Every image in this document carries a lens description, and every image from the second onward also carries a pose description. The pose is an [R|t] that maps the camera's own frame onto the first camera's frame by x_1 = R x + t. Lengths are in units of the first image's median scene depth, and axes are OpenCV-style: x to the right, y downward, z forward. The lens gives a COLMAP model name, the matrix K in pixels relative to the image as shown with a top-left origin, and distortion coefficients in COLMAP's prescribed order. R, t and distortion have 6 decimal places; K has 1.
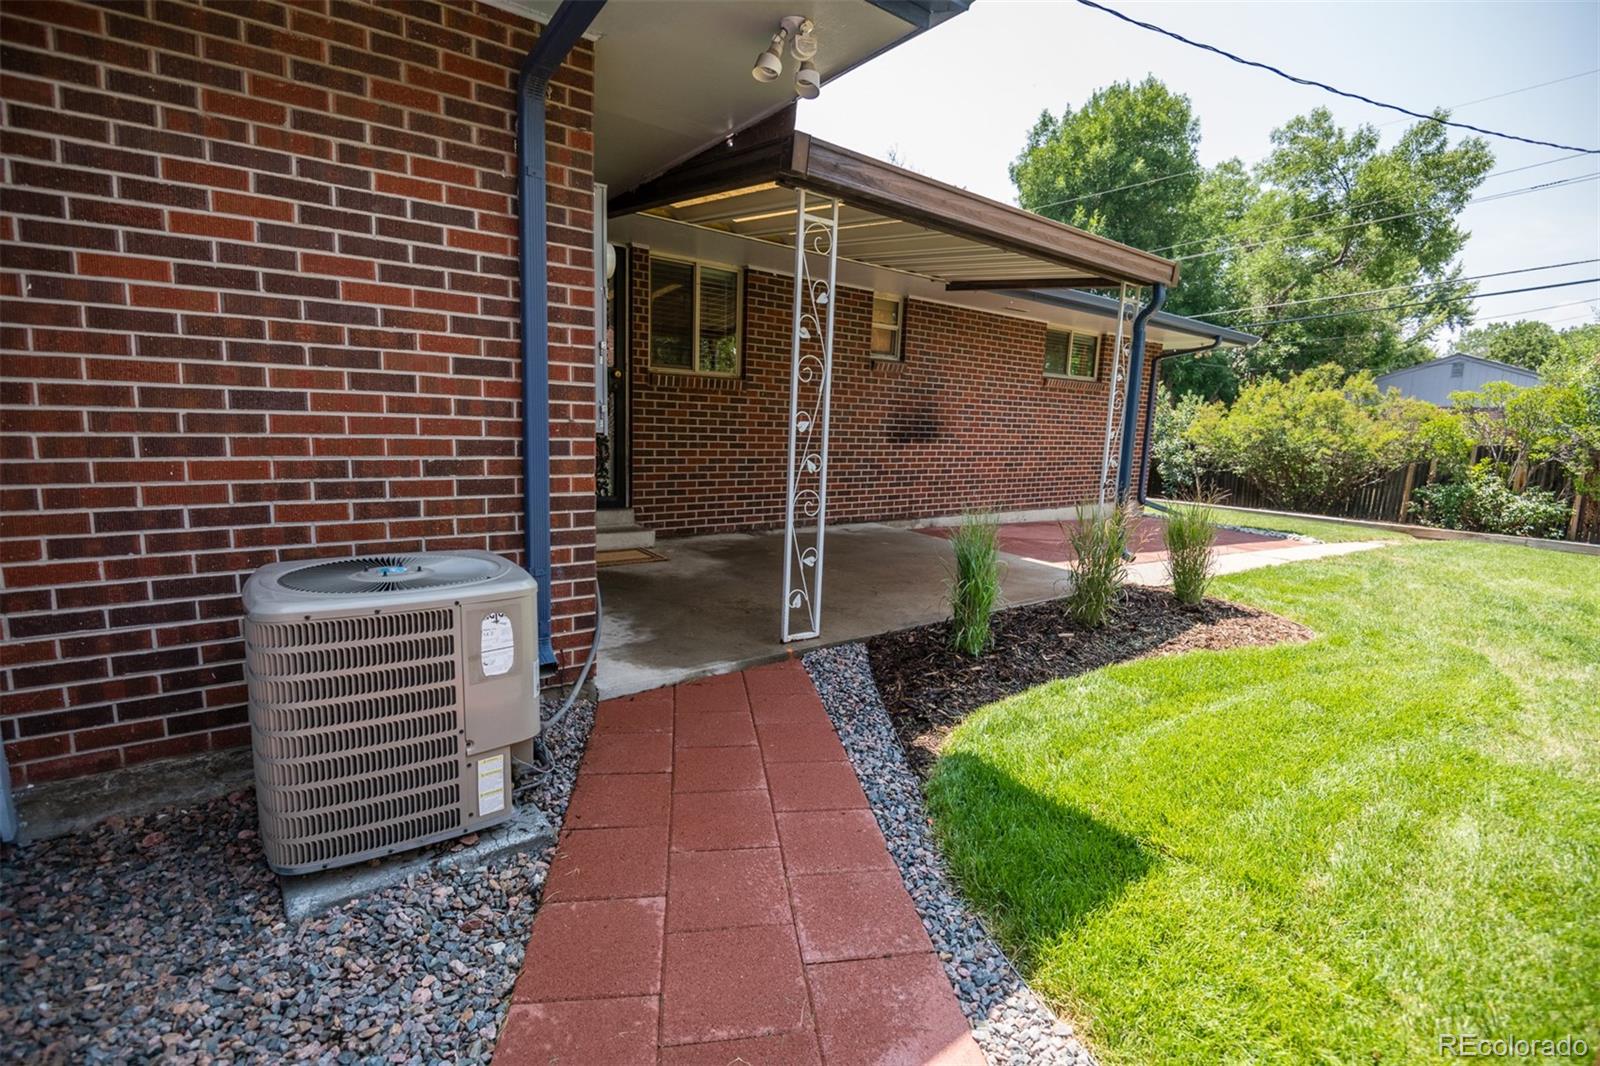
lens RADIAL K [[731.7, 0, 800.0], [0, 731.7, 533.0], [0, 0, 1]] dist [-0.000805, -0.000276]
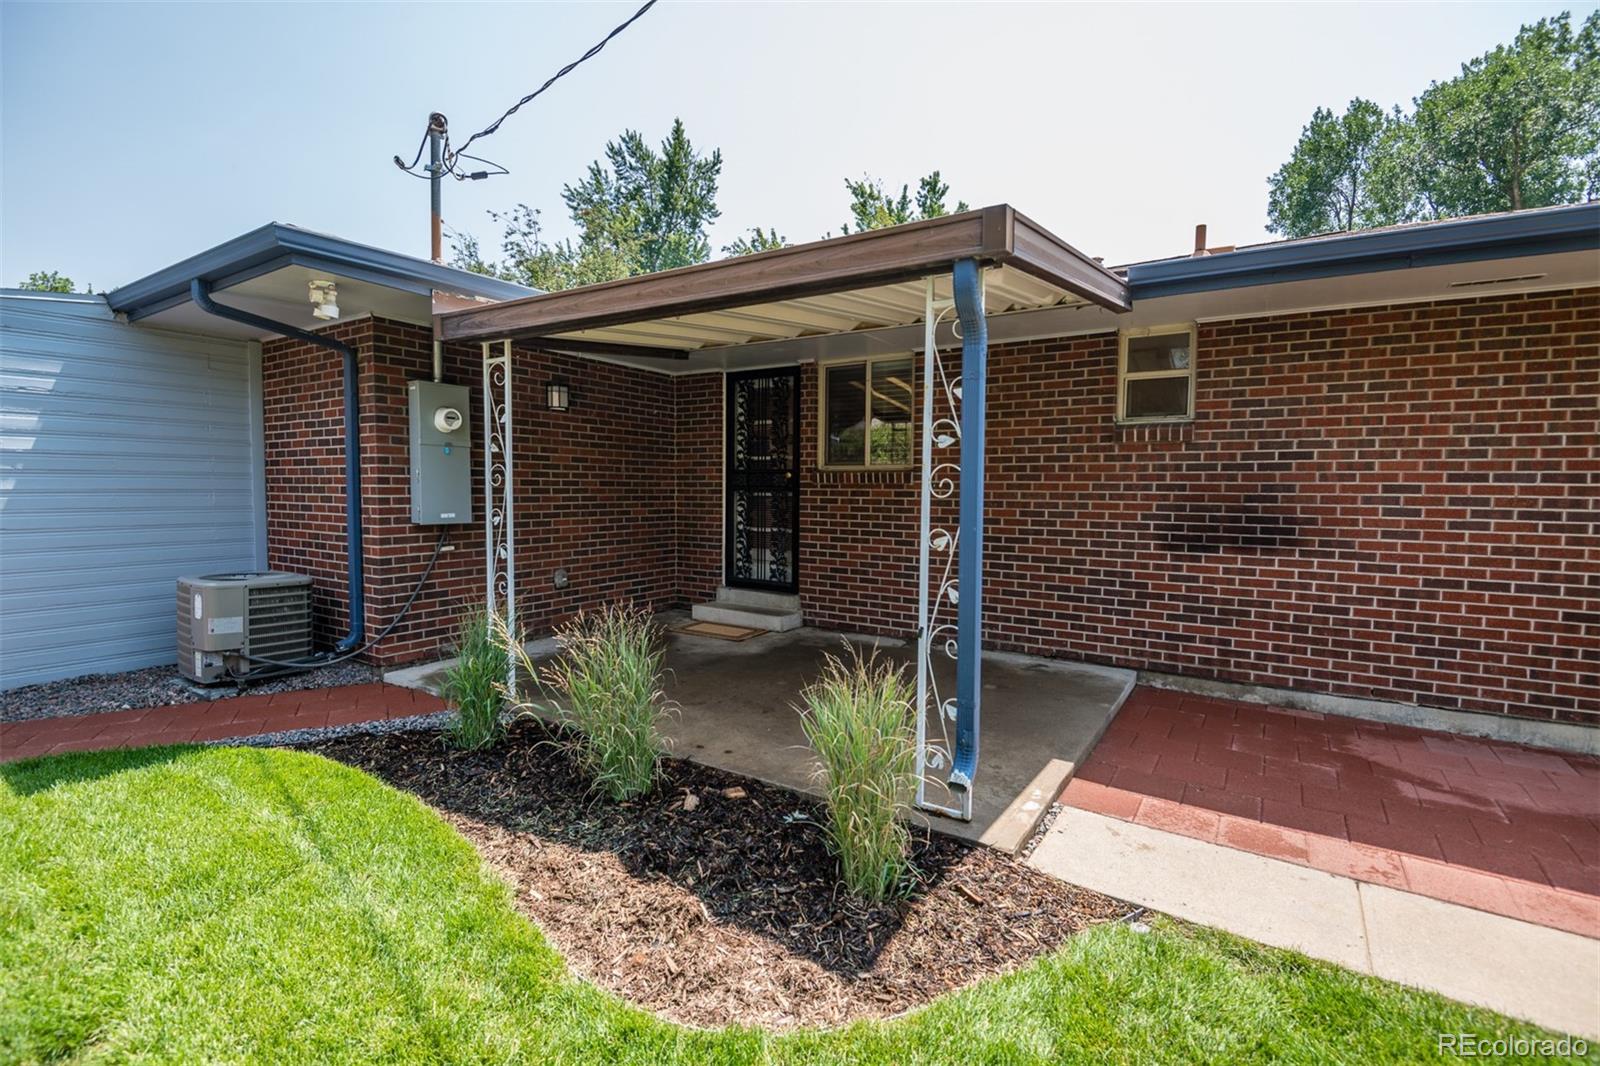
lens RADIAL K [[731.7, 0, 800.0], [0, 731.7, 533.0], [0, 0, 1]] dist [-0.000805, -0.000276]
pose [[0.326201, 0.021711, -0.945051, 0.767584], [-0.142677, 0.989414, -0.026517, -0.093656], [0.934471, 0.143487, 0.325845, 0.612180]]
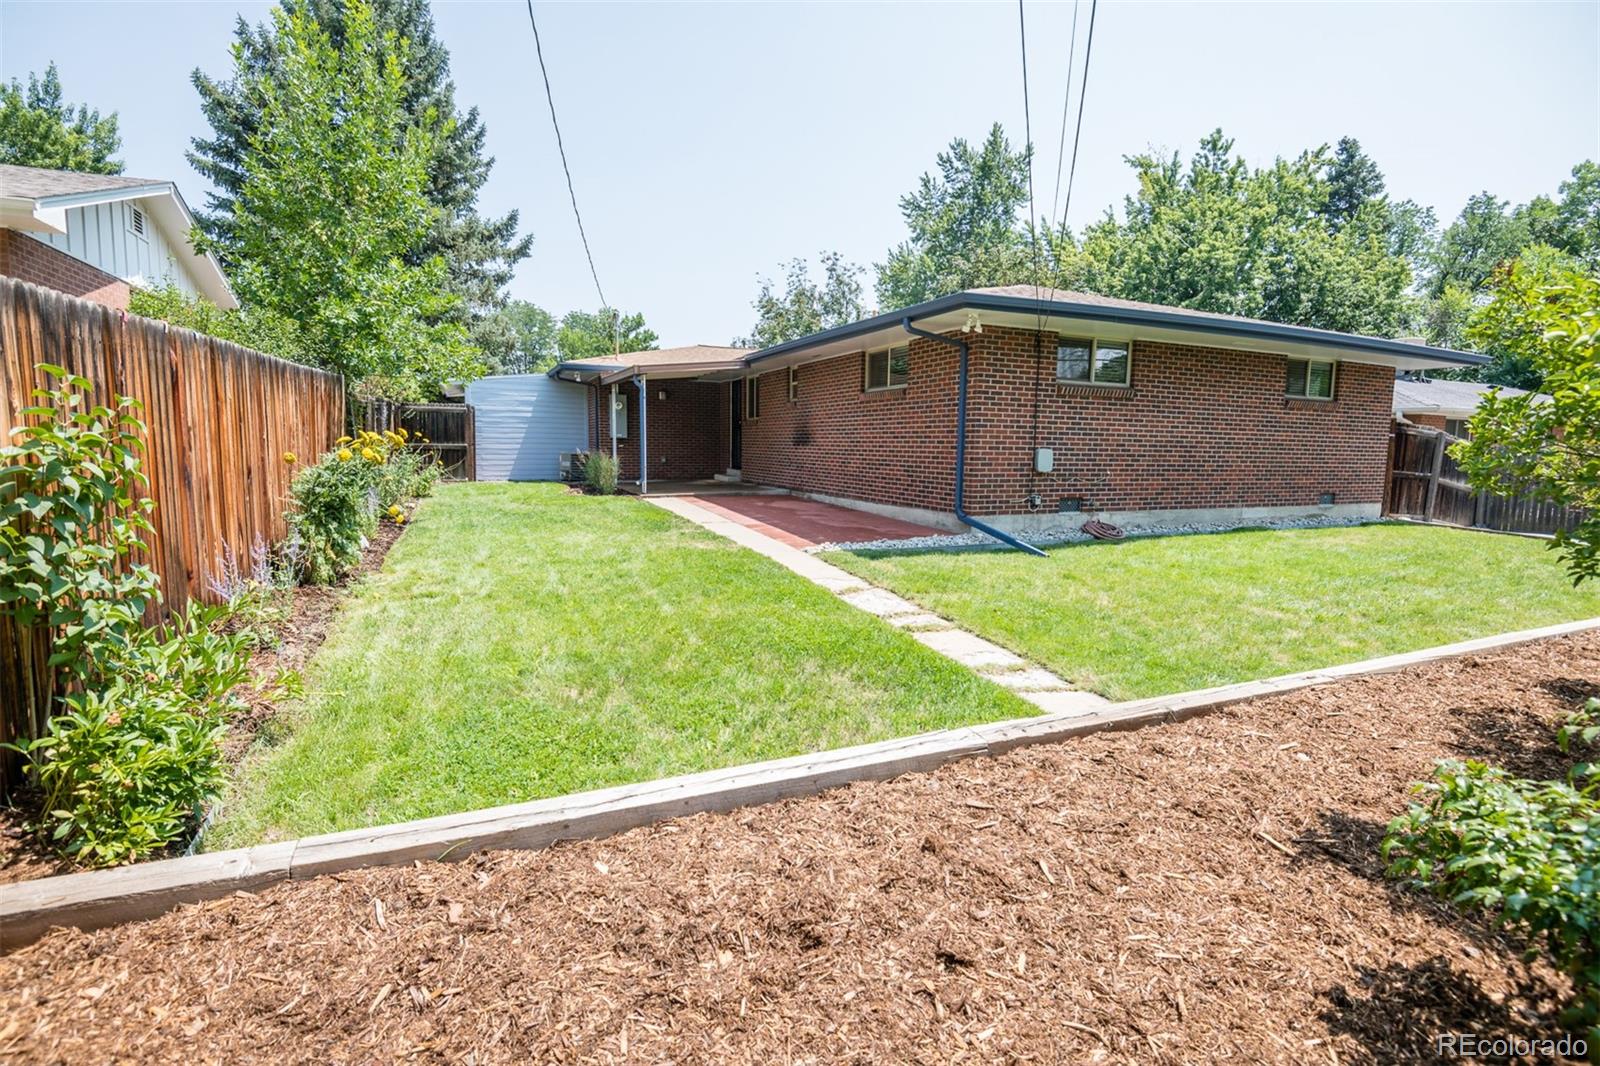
lens RADIAL K [[731.7, 0, 800.0], [0, 731.7, 533.0], [0, 0, 1]] dist [-0.000805, -0.000276]
pose [[-0.230805, 0.072549, -0.970291, 2.315165], [-0.172724, 0.978323, 0.114235, -0.148444], [0.957546, 0.193959, -0.213271, 1.782433]]
